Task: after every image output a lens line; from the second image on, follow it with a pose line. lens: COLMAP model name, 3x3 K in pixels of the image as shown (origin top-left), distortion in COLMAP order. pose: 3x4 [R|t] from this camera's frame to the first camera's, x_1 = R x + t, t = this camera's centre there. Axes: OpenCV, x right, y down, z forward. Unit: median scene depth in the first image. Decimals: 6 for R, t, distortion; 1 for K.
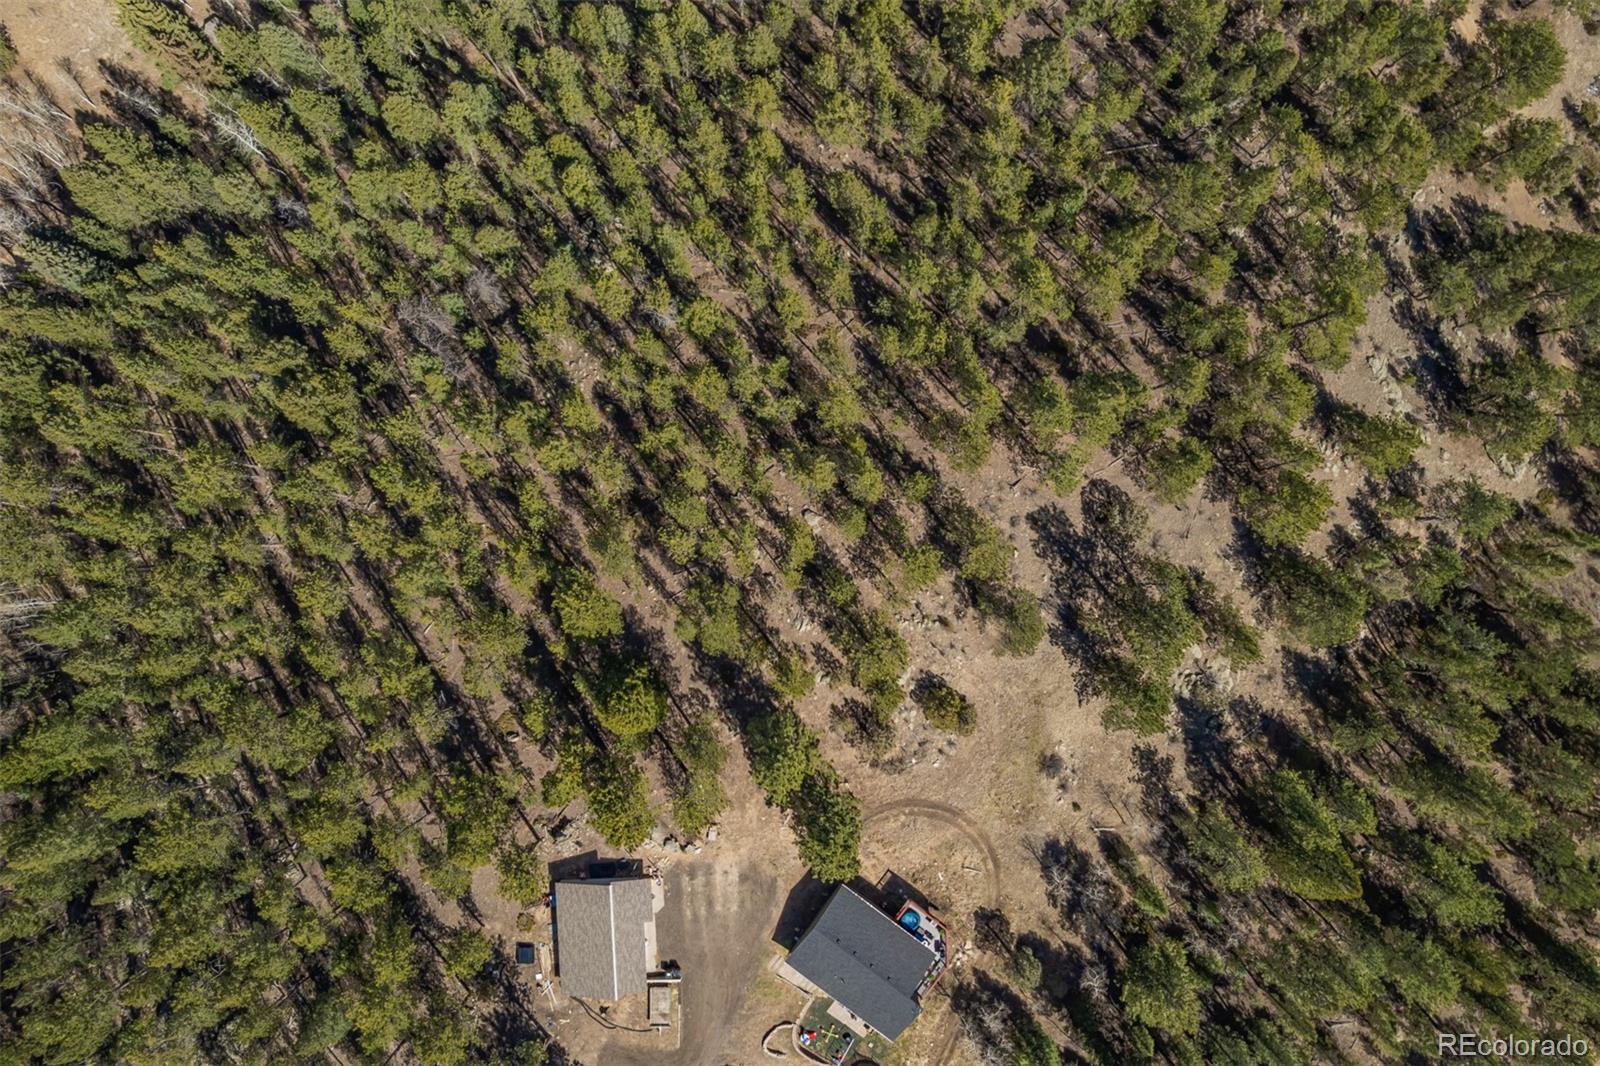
lens RADIAL K [[1260.9, 0, 800.0], [0, 1260.9, 533.0], [0, 0, 1]] dist [-0.040607, 0.059030]
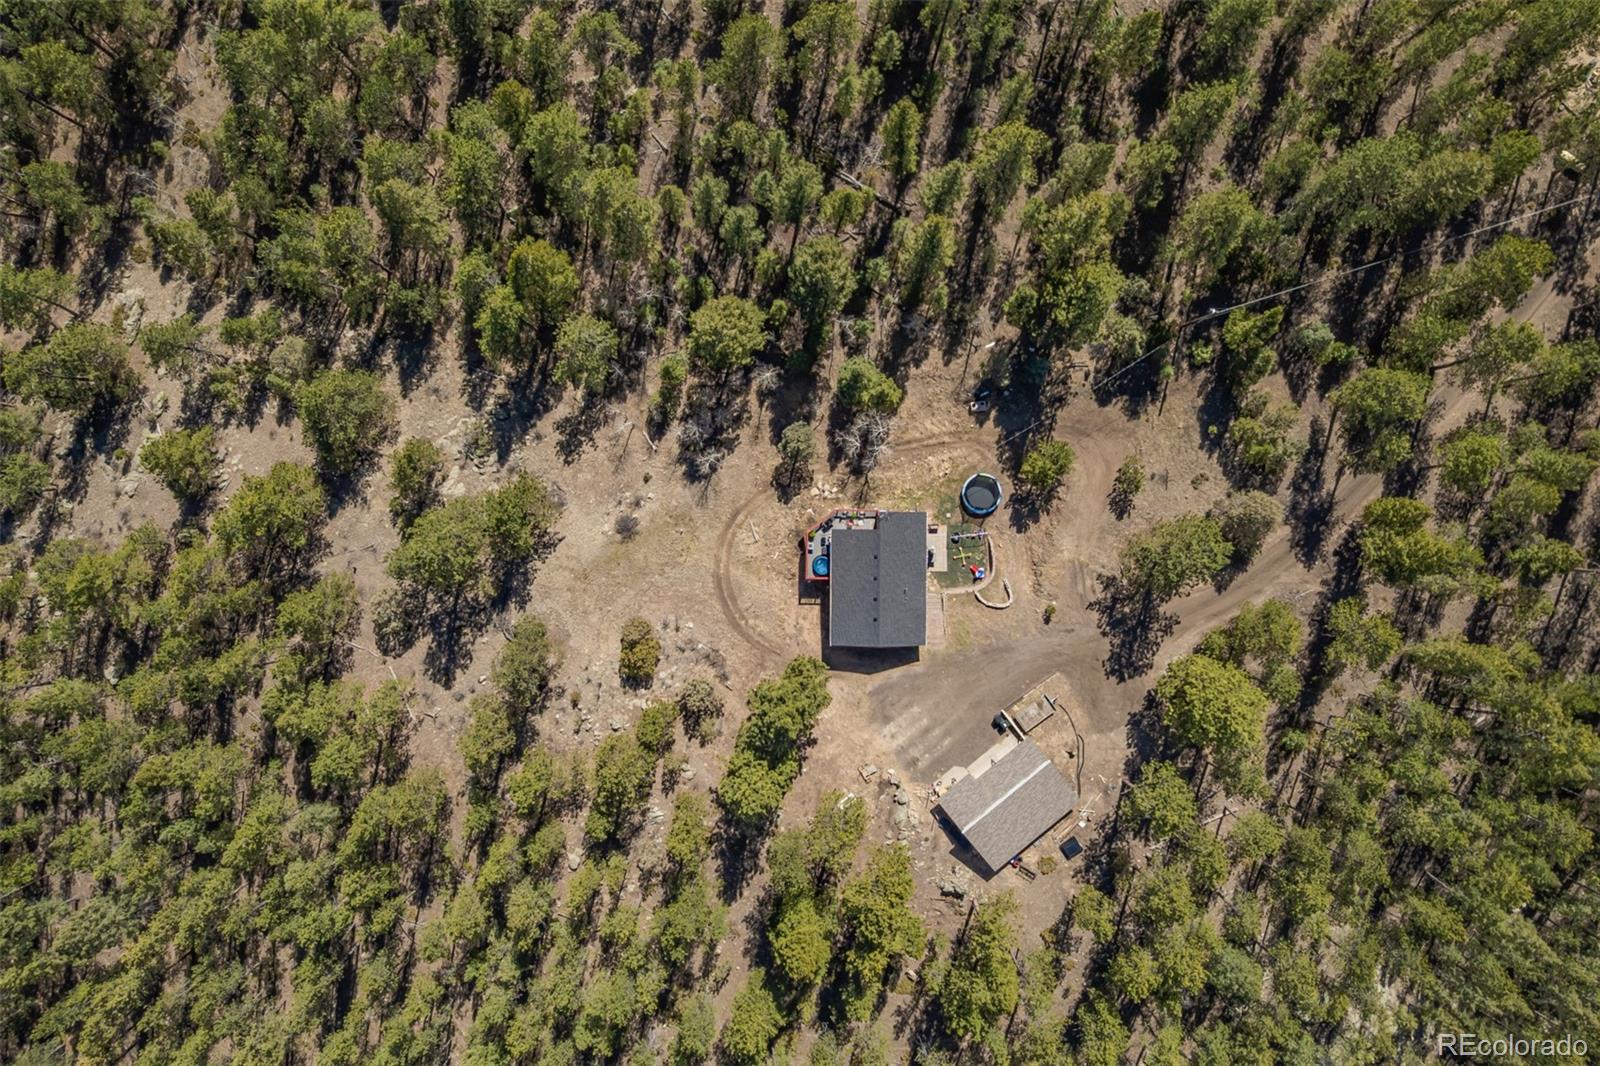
lens RADIAL K [[1260.9, 0, 800.0], [0, 1260.9, 533.0], [0, 0, 1]] dist [-0.040607, 0.059030]
pose [[-0.597861, -0.801163, -0.026464, 0.138664], [0.801600, -0.597552, -0.019212, 0.312036], [-0.000421, -0.032699, 0.999465, -0.016094]]
